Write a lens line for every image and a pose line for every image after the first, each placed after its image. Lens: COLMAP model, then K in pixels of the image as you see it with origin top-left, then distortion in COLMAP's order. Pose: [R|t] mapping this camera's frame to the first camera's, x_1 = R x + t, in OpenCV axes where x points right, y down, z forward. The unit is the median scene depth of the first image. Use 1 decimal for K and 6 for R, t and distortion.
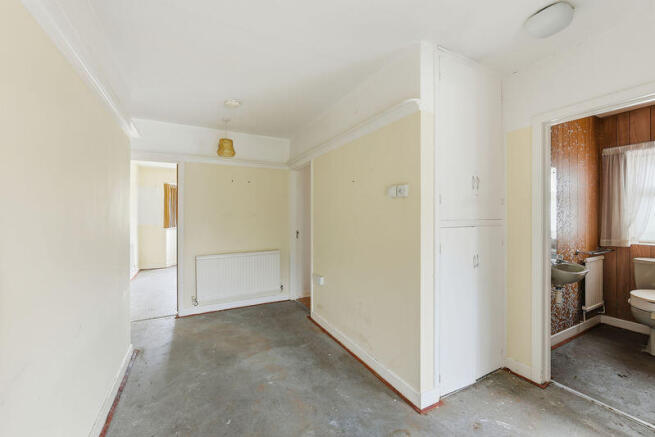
lens RADIAL K [[263.1, 0, 327.3], [0, 263.1, 217.3], [0, 0, 1]] dist [-0.009070, -0.000480]
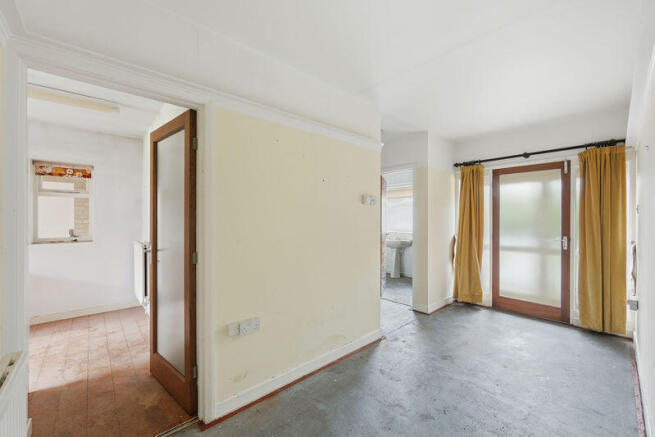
lens RADIAL K [[263.1, 0, 329.5], [0, 263.1, 216.6], [0, 0, 1]] dist [-0.009070, -0.000480]
pose [[-0.250133, 0.000215, 0.968212, -0.758320], [0.006004, 0.999981, 0.001329, -0.013493], [-0.968193, 0.006145, -0.250129, 1.137879]]
